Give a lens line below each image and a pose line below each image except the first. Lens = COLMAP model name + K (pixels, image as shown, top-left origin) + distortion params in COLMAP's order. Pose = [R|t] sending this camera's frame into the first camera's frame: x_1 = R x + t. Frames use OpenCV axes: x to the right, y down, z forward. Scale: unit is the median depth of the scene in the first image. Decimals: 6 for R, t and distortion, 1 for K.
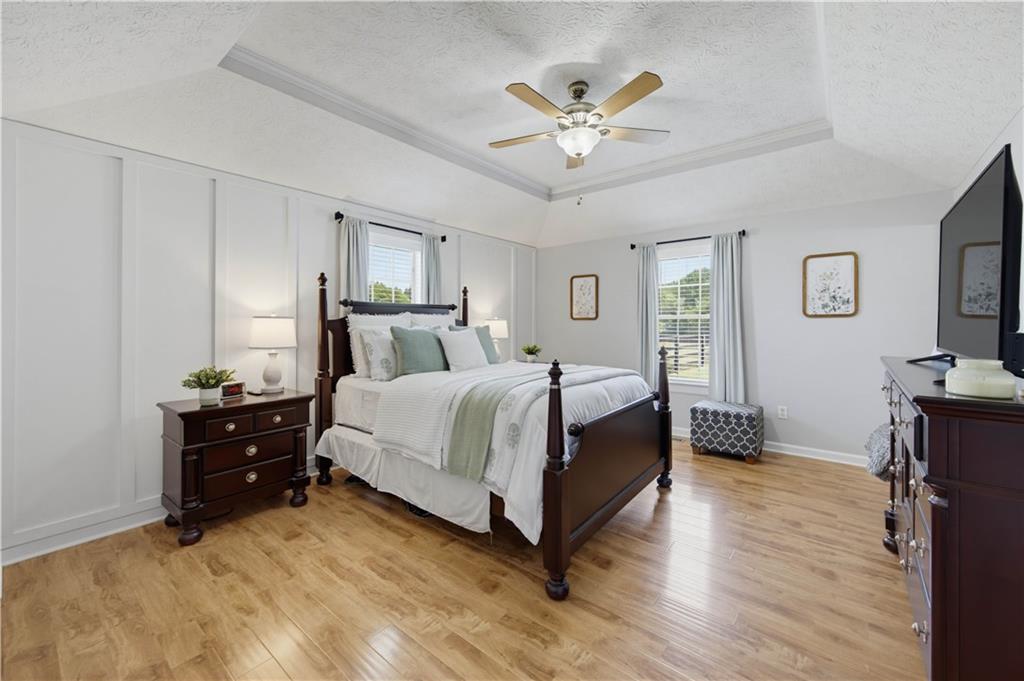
lens RADIAL K [[409.5, 0, 513.6], [0, 409.5, 333.2], [0, 0, 1]] dist [-0.002603, -0.000149]
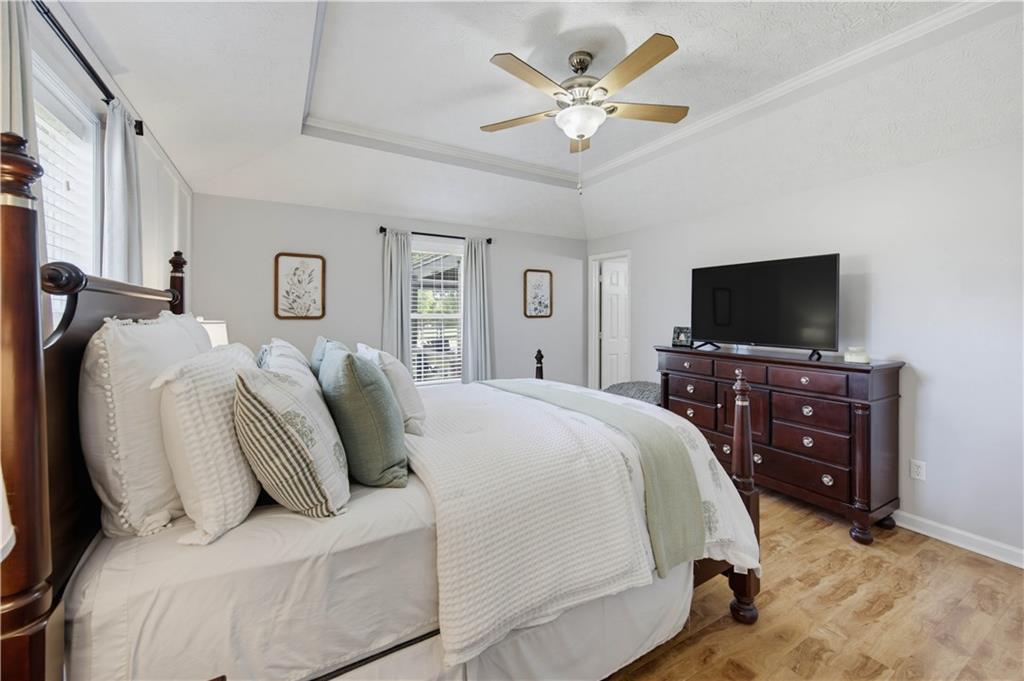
lens RADIAL K [[409.5, 0, 520.4], [0, 409.5, 315.5], [0, 0, 1]] dist [-0.002603, -0.000149]
pose [[0.343684, 0.001486, 0.939084, -0.500812], [0.021646, 0.999721, -0.009503, -0.034136], [-0.938836, 0.023593, 0.343555, 0.592574]]
